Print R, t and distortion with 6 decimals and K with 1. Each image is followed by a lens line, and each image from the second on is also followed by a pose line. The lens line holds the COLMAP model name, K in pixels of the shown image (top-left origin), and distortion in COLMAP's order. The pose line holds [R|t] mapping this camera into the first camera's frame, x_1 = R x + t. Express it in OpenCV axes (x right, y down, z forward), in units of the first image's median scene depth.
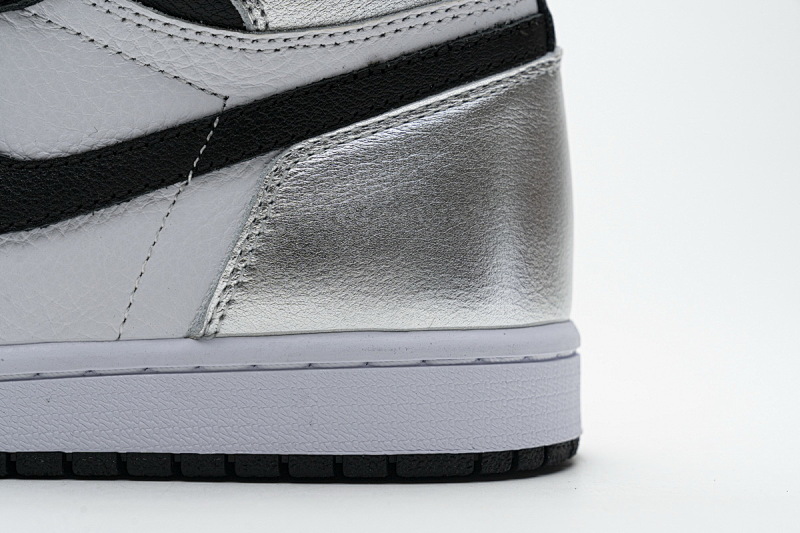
lens RADIAL K [[1525.5, 0, 388.8], [0, 1525.5, 238.7], [0, 0, 1]] dist [0.008468, 0.000000]
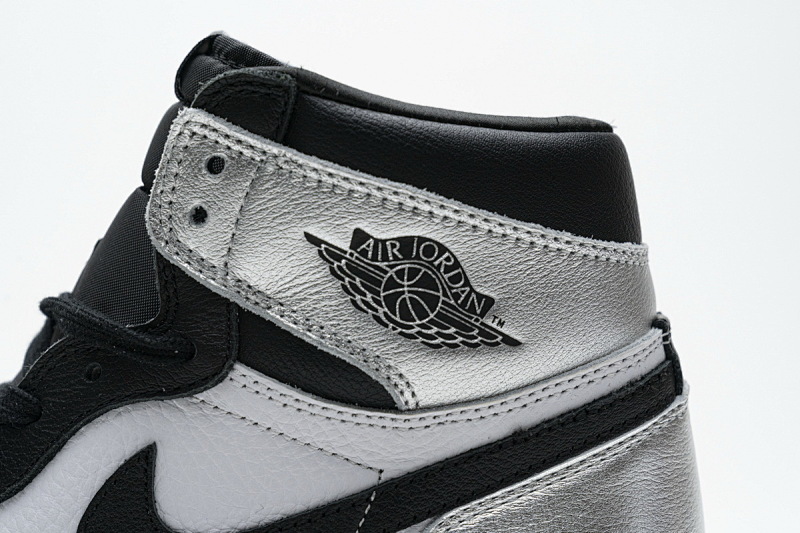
lens RADIAL K [[1525.5, 0, 404.1], [0, 1525.5, 270.3], [0, 0, 1]] dist [0.008468, 0.000000]
pose [[0.998398, -0.035406, -0.044134, -0.038291], [0.034295, 0.999081, -0.025692, -0.207105], [0.045004, 0.024137, 0.998695, -0.076158]]
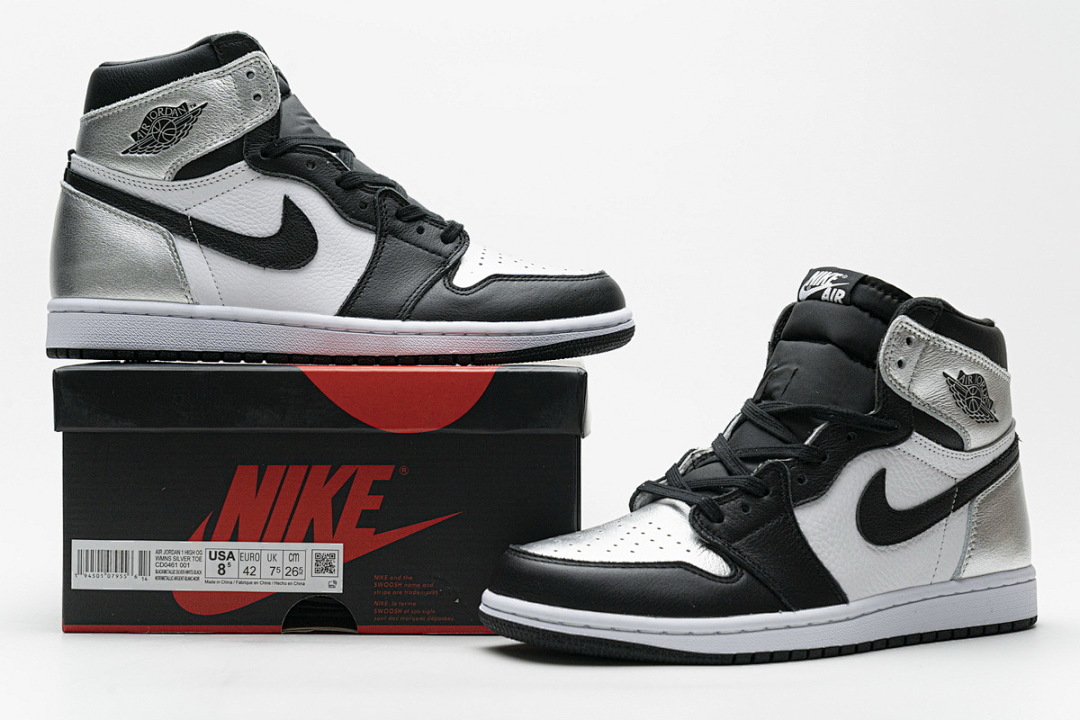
lens RADIAL K [[2072.5, 0, 534.9], [0, 2072.5, 348.4], [0, 0, 1]] dist [-0.001692, 0.000000]
pose [[0.830088, -0.023442, 0.557140, -2.483375], [0.040762, 0.998994, -0.018699, -0.265119], [-0.556141, 0.038231, 0.830208, -1.354412]]
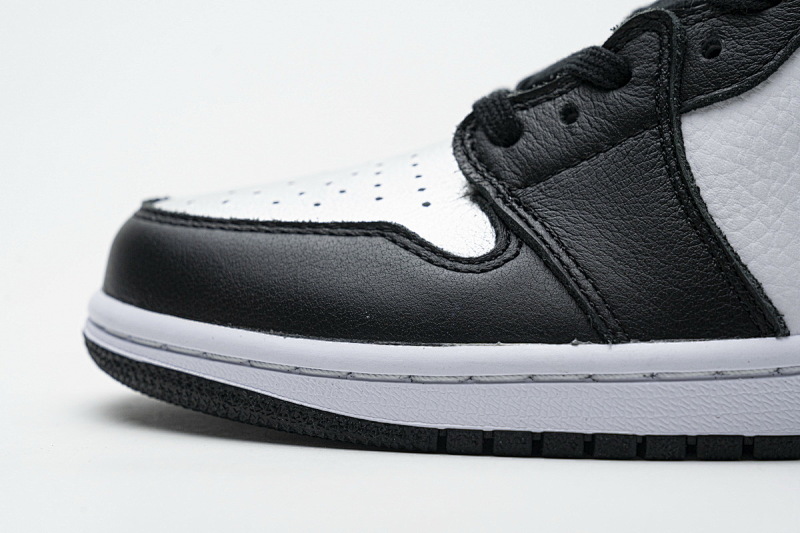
lens RADIAL K [[1525.5, 0, 398.3], [0, 1525.5, 268.2], [0, 0, 1]] dist [0.008468, 0.000000]
pose [[0.999620, -0.024383, -0.012884, -0.596545], [0.024484, 0.999671, 0.007705, 0.022361], [0.012692, -0.008018, 0.999887, 0.032654]]
